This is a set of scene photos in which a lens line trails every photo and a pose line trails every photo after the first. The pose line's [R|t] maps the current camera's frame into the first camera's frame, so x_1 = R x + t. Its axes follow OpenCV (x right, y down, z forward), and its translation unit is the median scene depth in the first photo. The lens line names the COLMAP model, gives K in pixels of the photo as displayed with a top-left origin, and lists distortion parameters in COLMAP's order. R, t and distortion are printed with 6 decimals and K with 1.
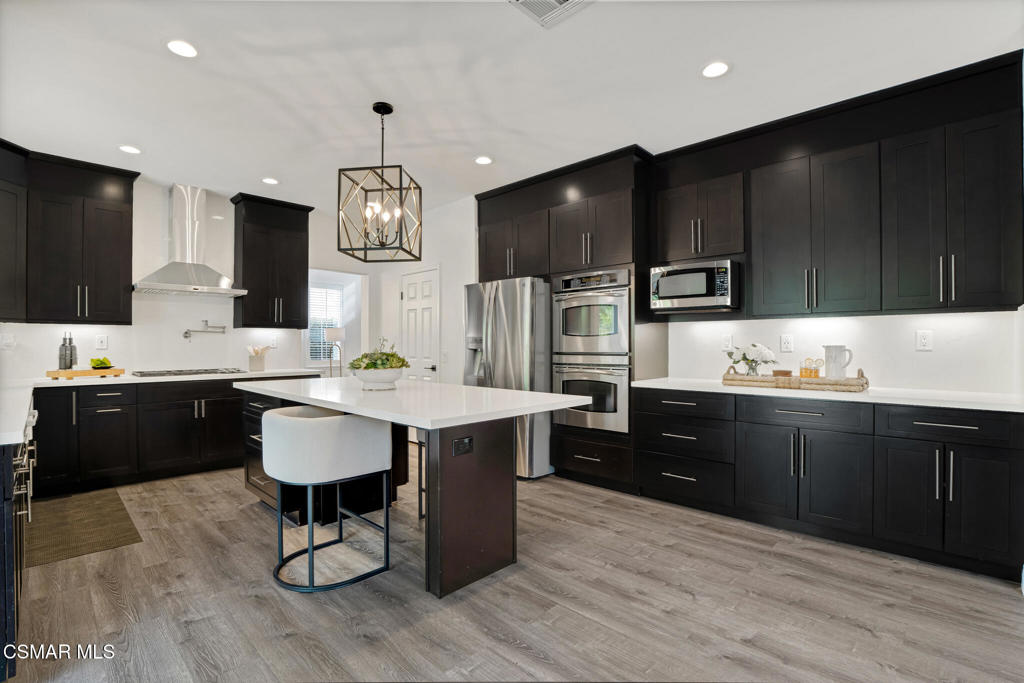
lens RADIAL K [[483.4, 0, 512.0], [0, 483.4, 341.5], [0, 0, 1]] dist [-0.000842, -0.000056]
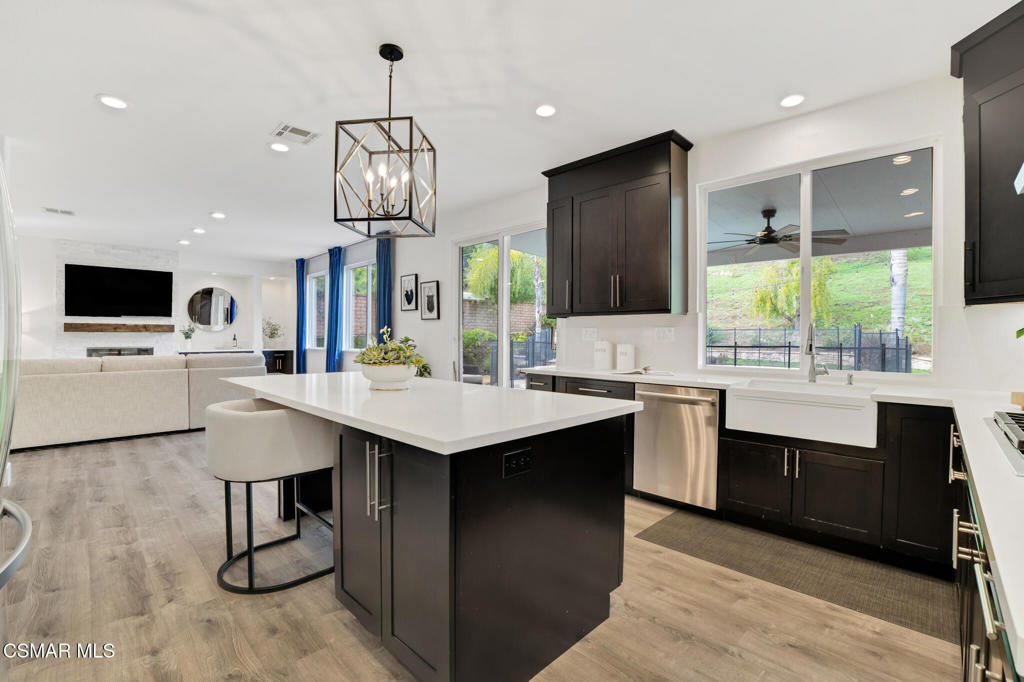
lens RADIAL K [[456.8, 0, 512.0], [0, 456.8, 341.0], [0, 0, 1]] dist [-0.021186, 0.000043]
pose [[-0.999946, -0.000946, 0.010304, -0.485604], [-0.000973, 0.999996, -0.002599, 0.019347], [-0.010302, -0.002609, -0.999944, 1.772476]]
